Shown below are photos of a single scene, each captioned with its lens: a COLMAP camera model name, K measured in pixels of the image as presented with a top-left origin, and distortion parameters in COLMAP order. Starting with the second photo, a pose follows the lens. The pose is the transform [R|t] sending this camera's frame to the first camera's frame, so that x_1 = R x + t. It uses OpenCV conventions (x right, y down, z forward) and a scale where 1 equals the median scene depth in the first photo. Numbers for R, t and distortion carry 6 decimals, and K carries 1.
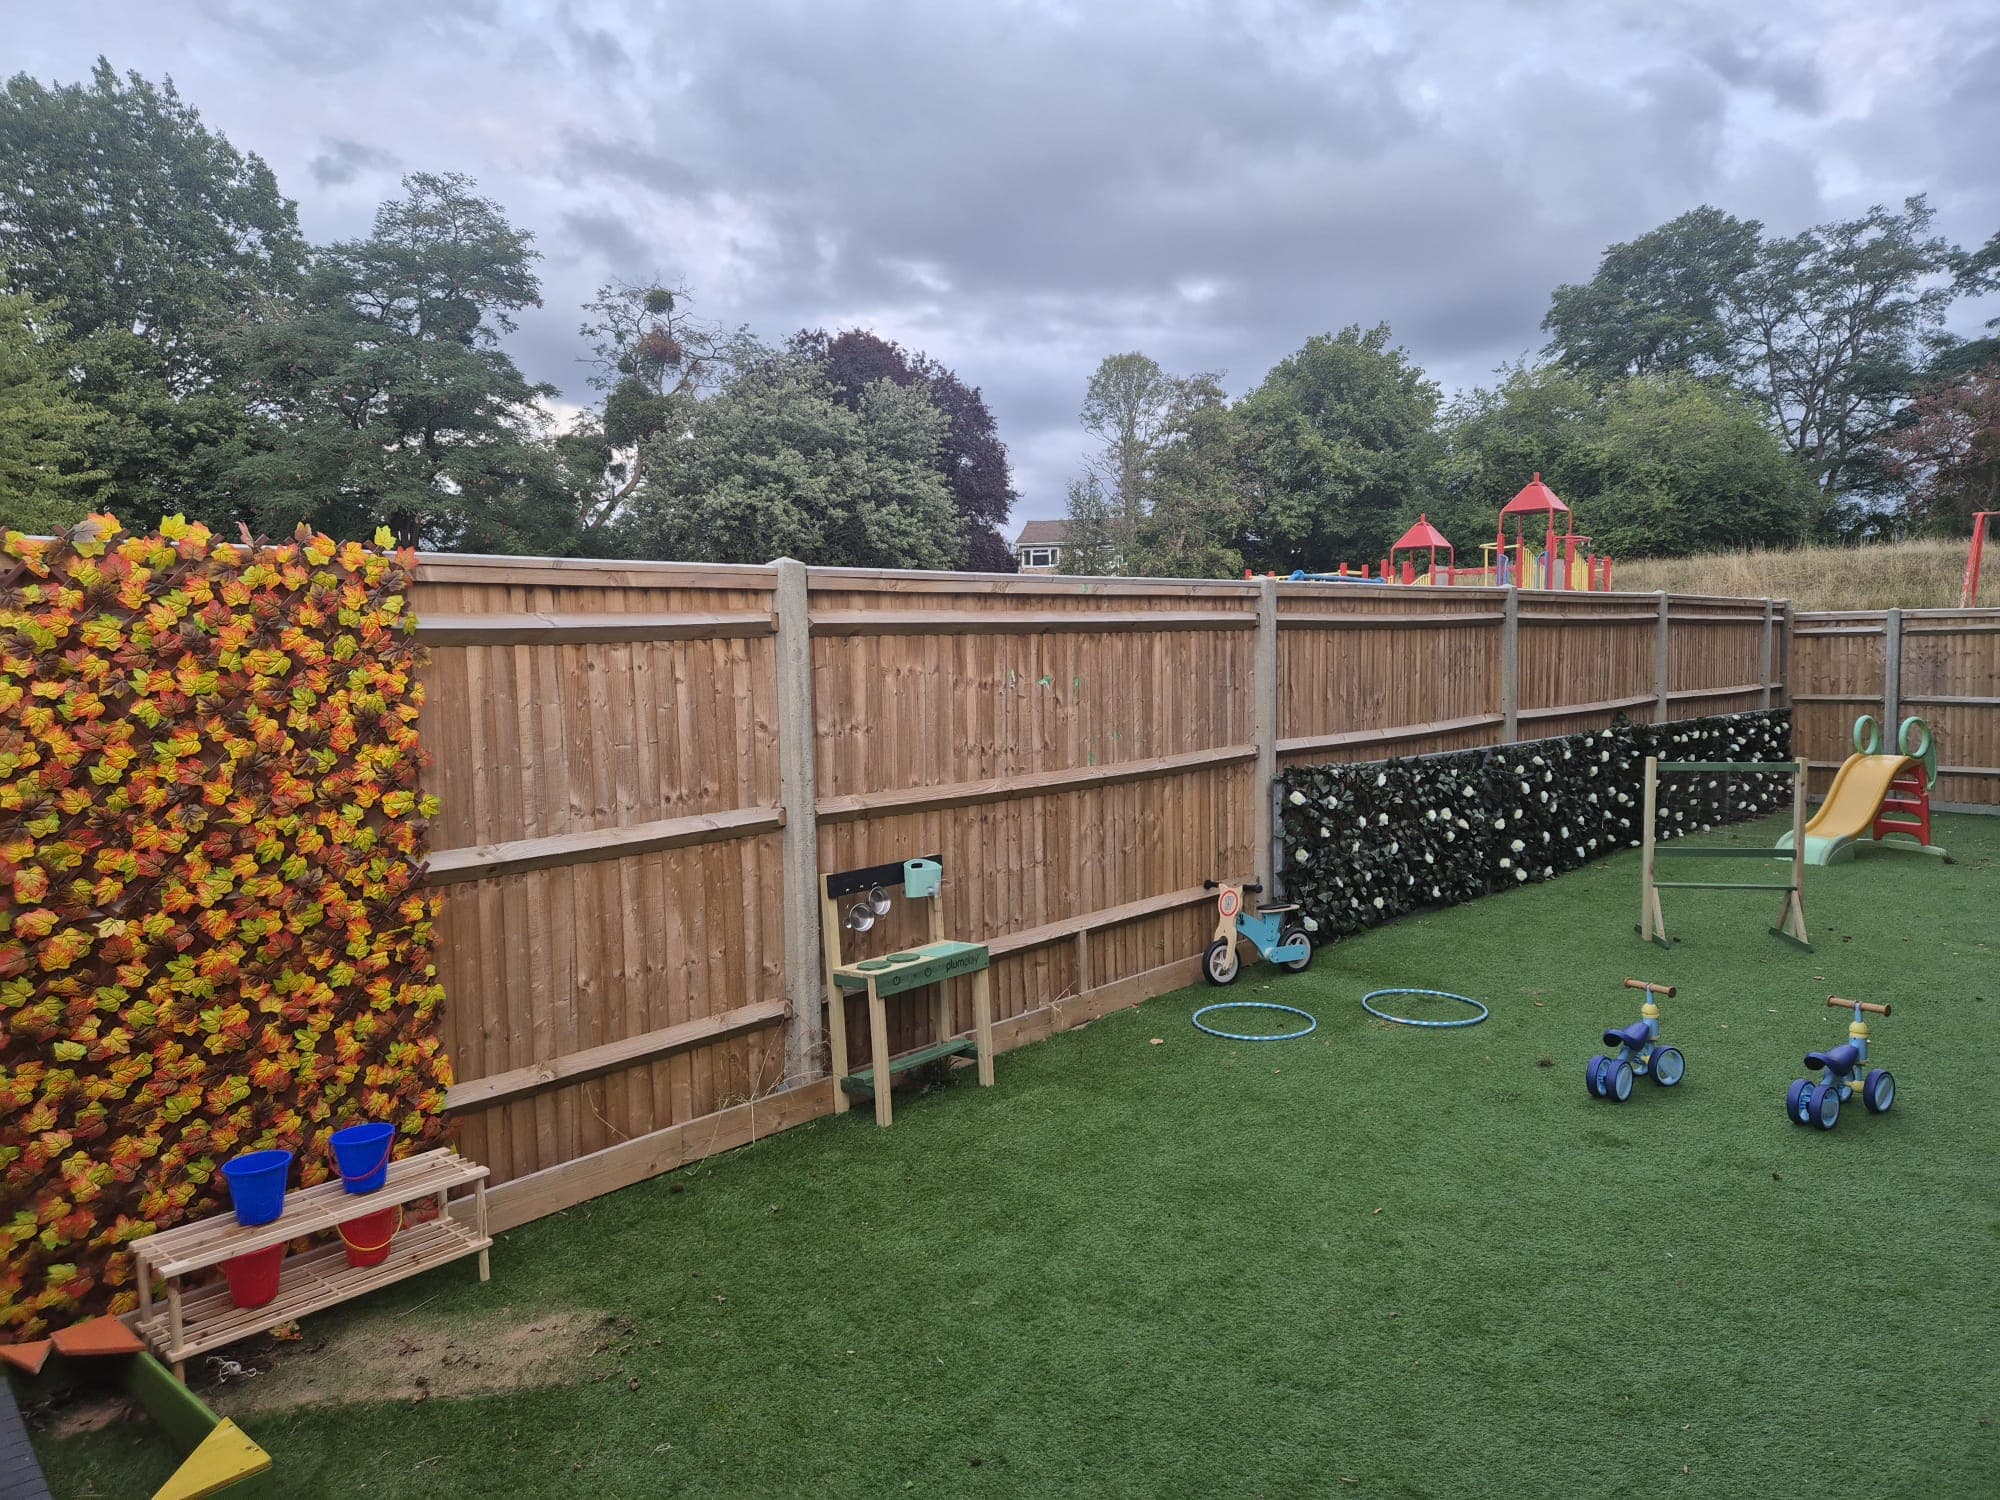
lens RADIAL K [[1307.3, 0, 1005.6], [0, 1307.3, 742.1], [0, 0, 1]] dist [0.081625, -0.071582]
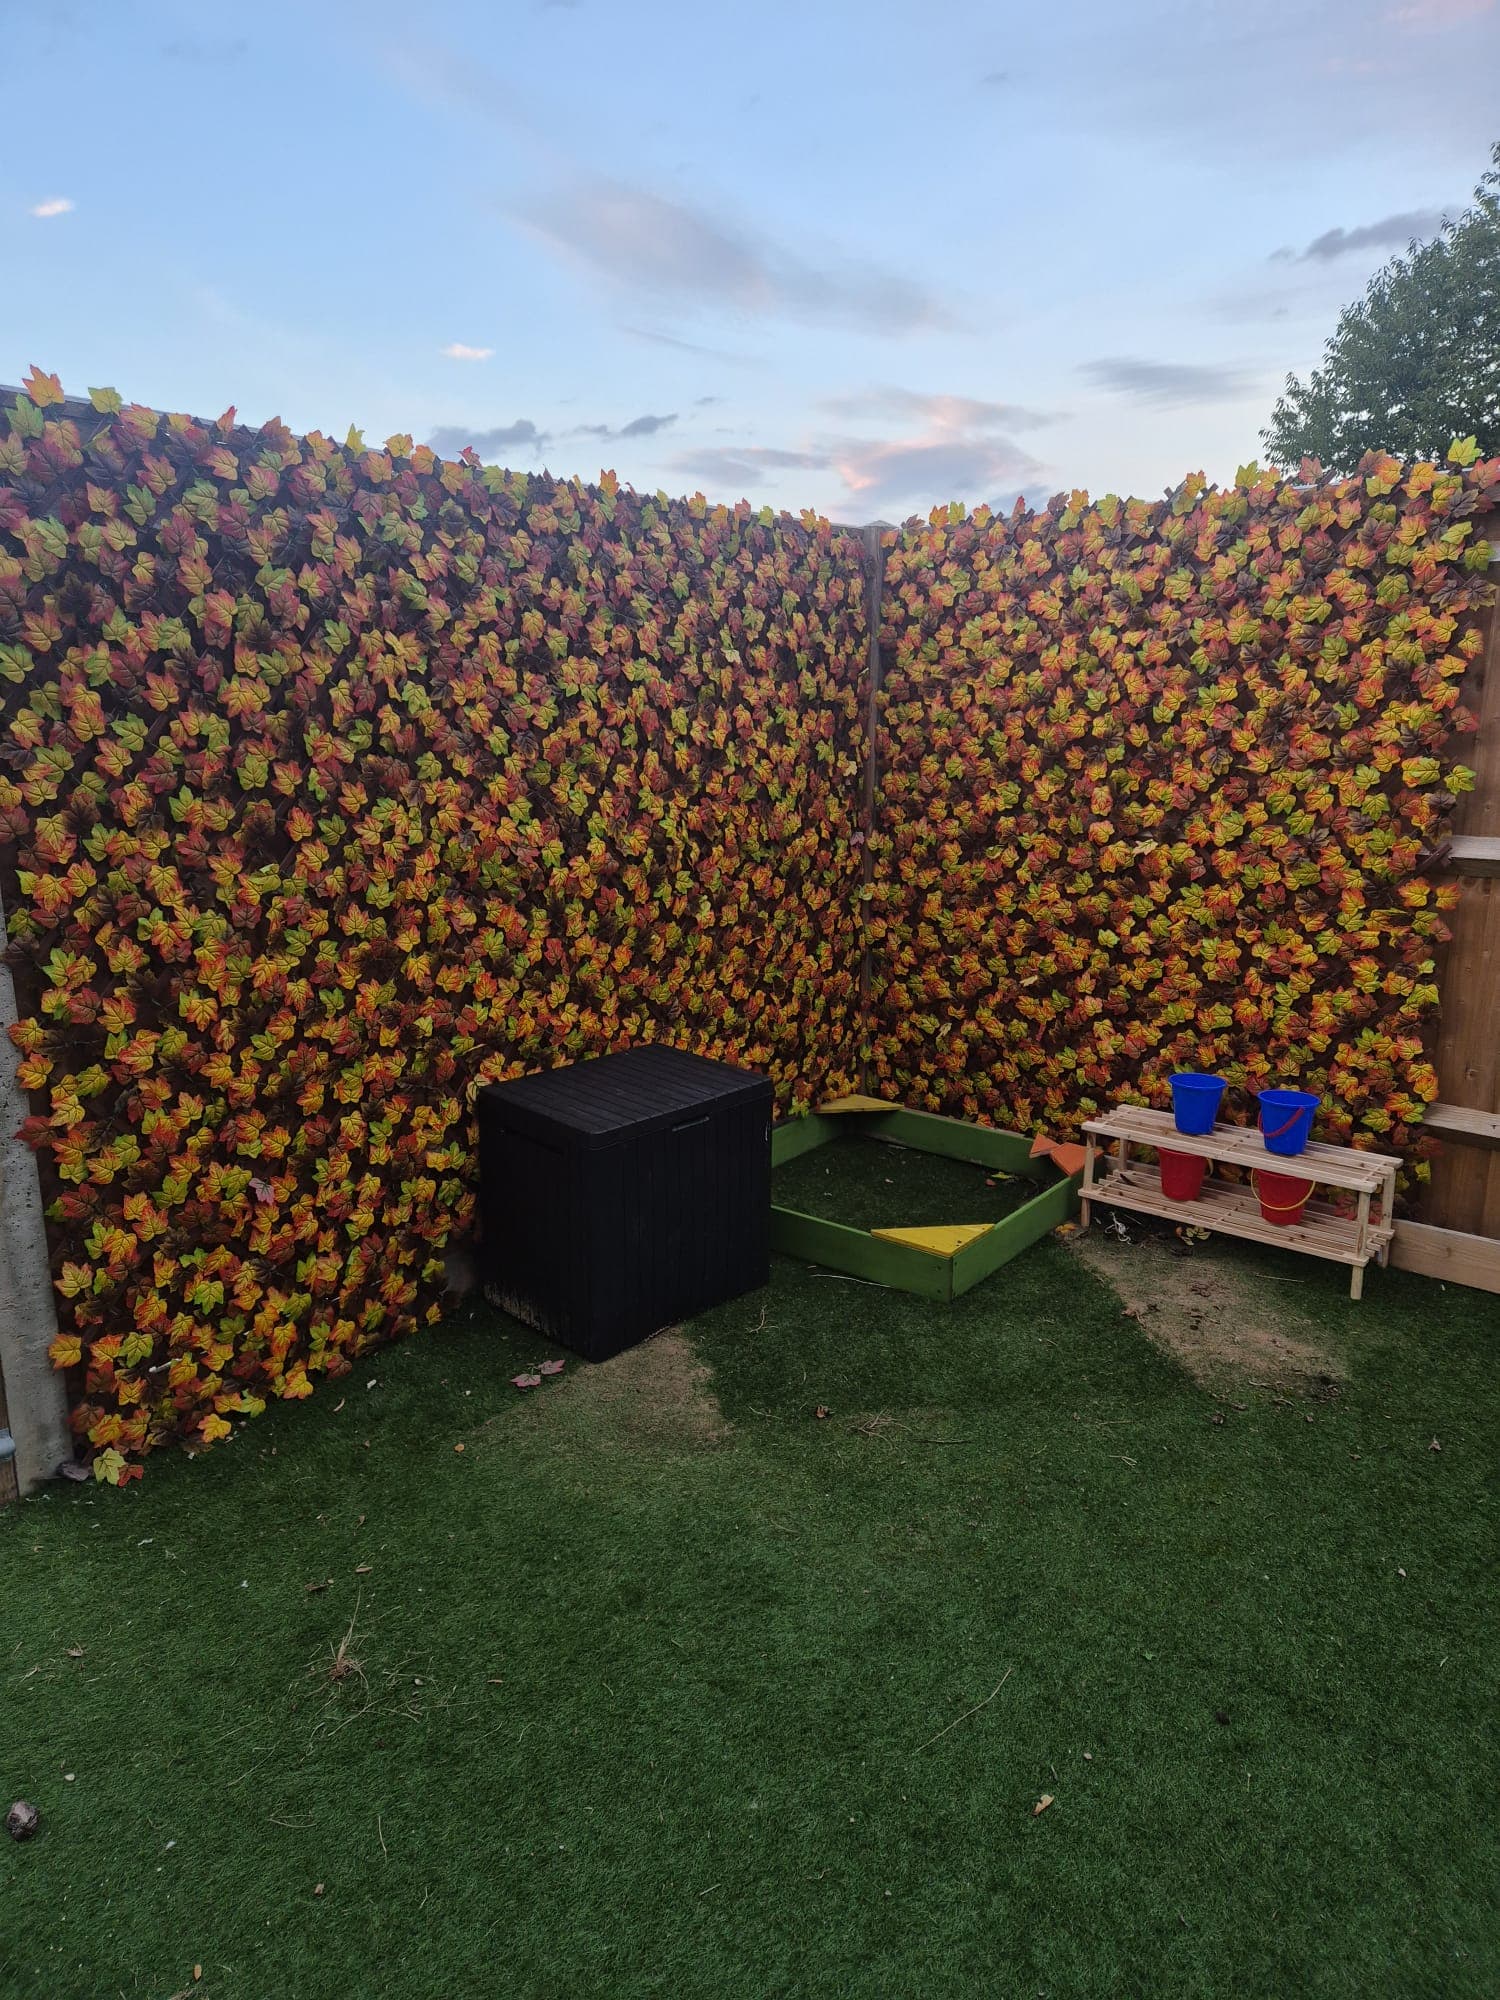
lens RADIAL K [[1307.3, 0, 747.4], [0, 1307.3, 993.7], [0, 0, 1]] dist [0.081625, -0.071582]
pose [[0.060917, 0.254813, -0.965070, 0.282156], [-0.058665, 0.966108, 0.251384, -0.005007], [0.996417, 0.041302, 0.073801, 0.339561]]
